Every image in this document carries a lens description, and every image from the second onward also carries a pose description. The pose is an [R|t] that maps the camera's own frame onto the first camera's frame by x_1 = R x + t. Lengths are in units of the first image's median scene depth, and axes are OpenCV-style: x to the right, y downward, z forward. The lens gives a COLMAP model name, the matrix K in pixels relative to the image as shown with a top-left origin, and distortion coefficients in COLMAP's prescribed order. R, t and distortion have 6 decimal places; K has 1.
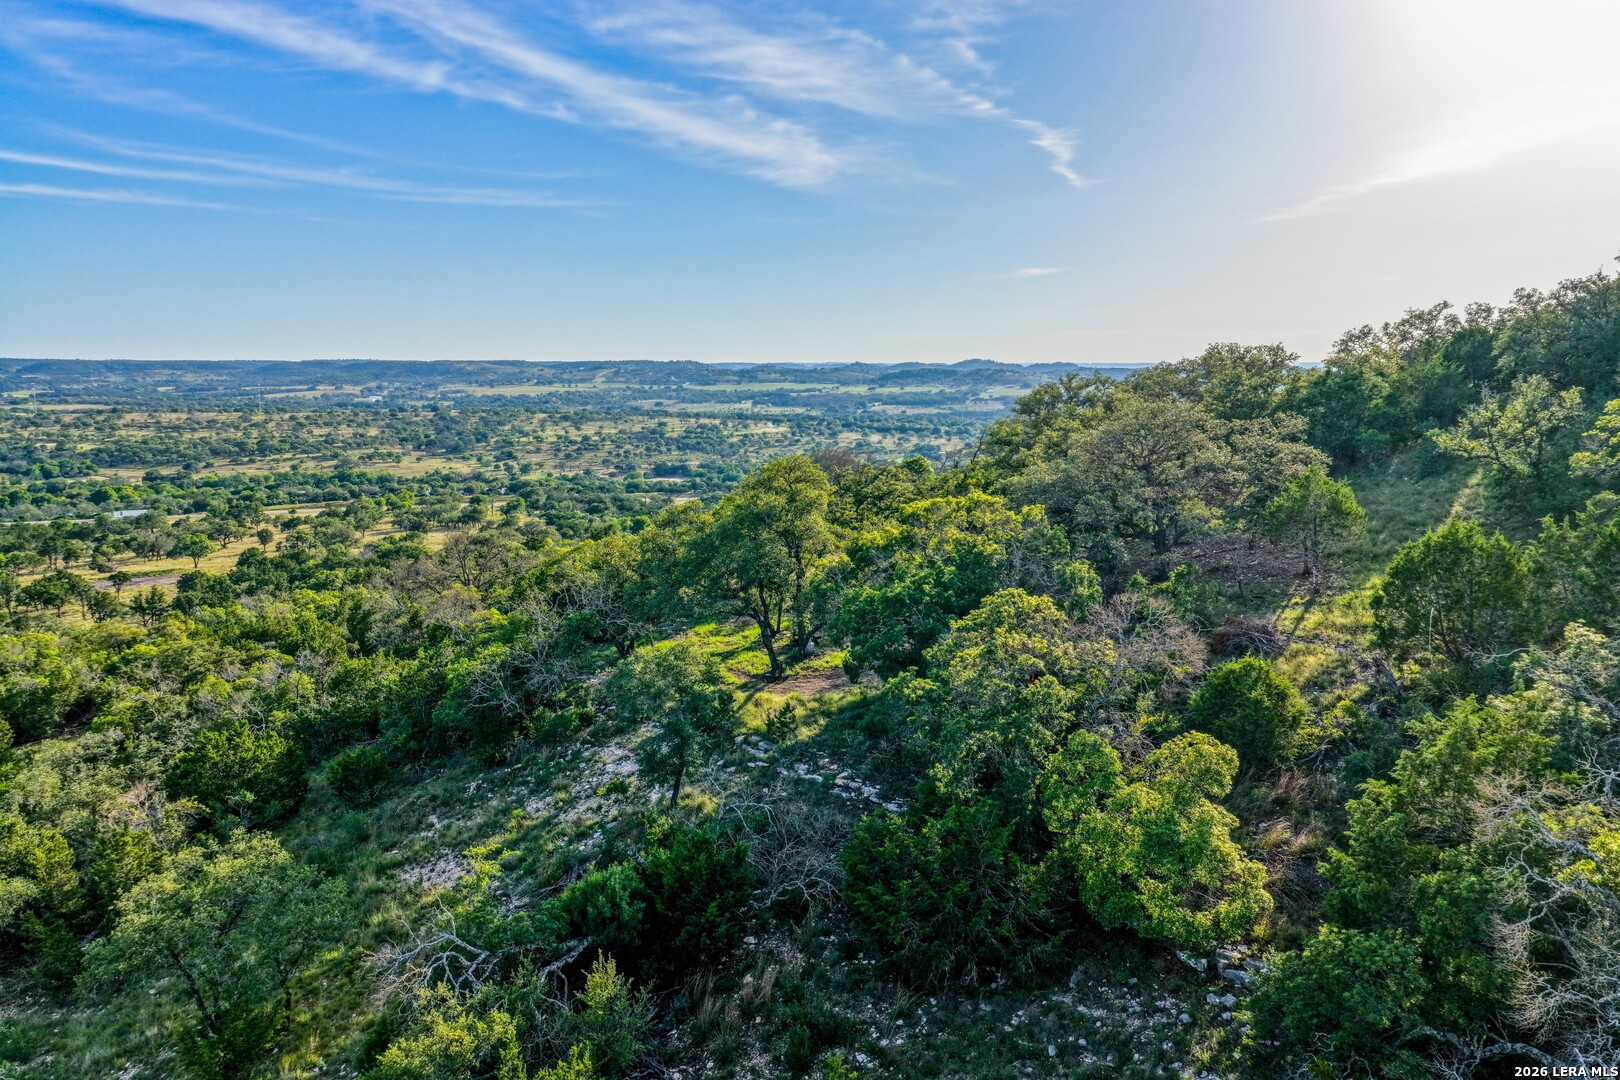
lens RADIAL K [[1346.3, 0, 808.0], [0, 1346.3, 537.3], [0, 0, 1]] dist [-0.006351, 0.043564]
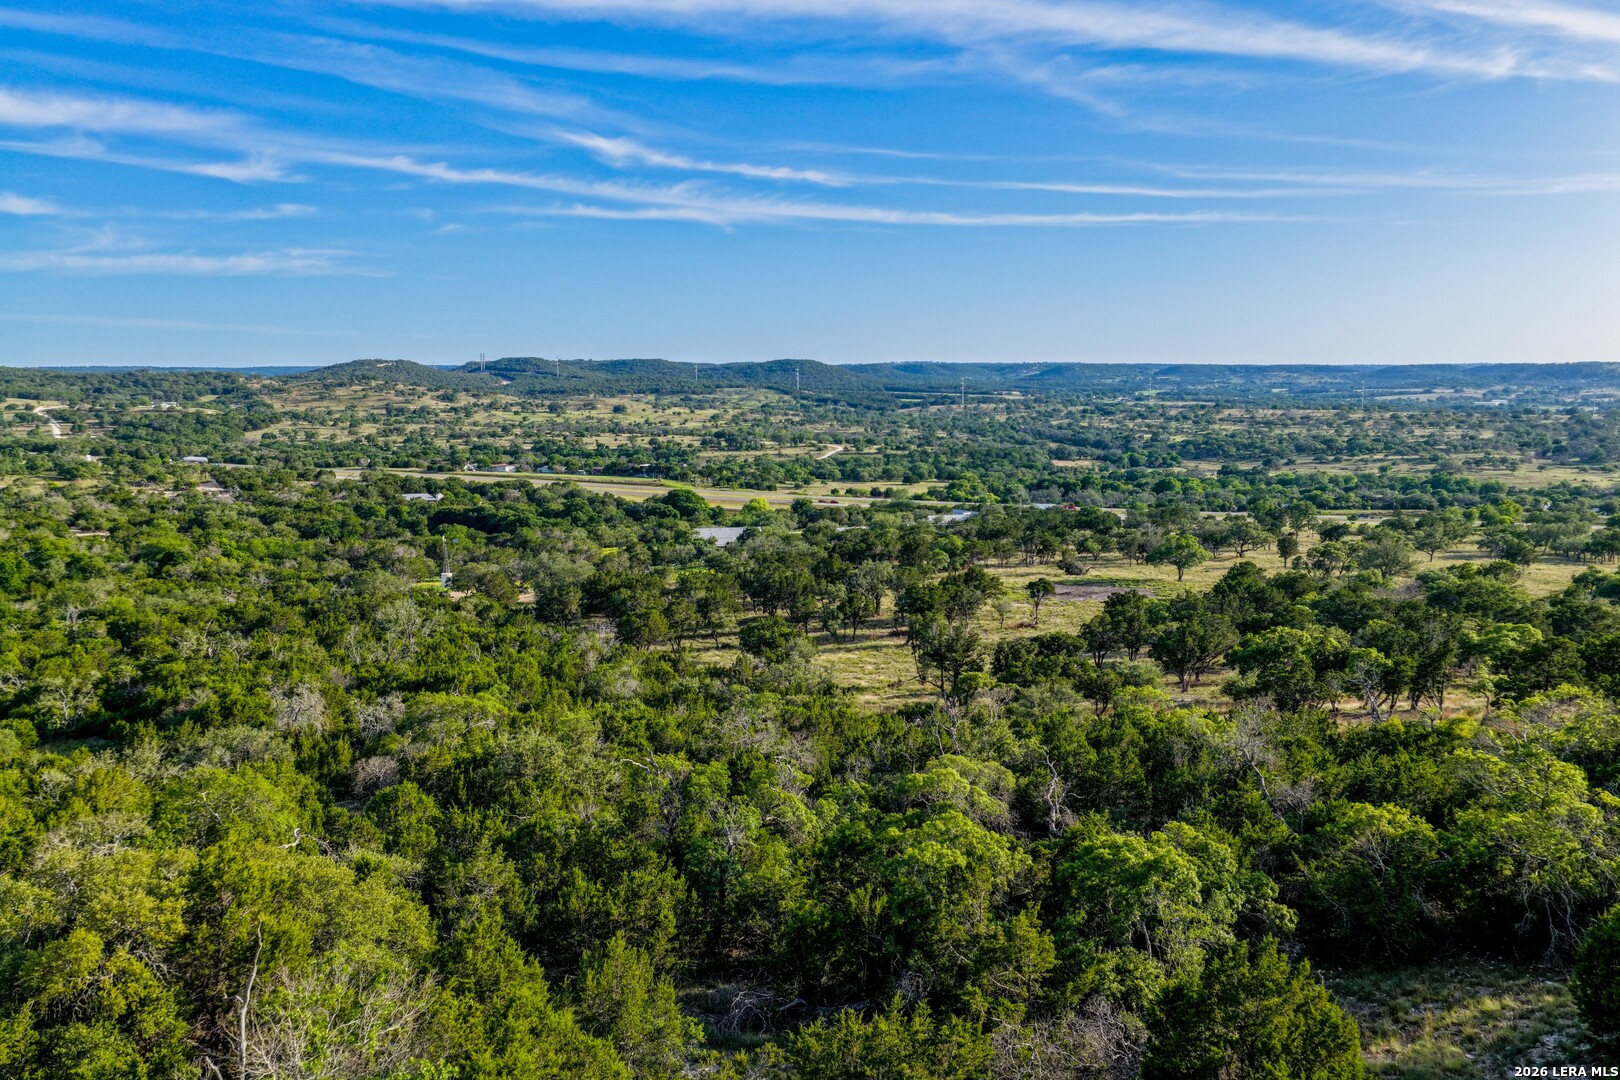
lens RADIAL K [[1346.3, 0, 804.2], [0, 1346.3, 540.0], [0, 0, 1]] dist [-0.006351, 0.043564]
pose [[0.706711, 0.089970, -0.701758, -0.026921], [-0.091979, 0.995147, 0.034956, -0.002021], [0.701498, 0.039843, 0.711557, 0.105743]]
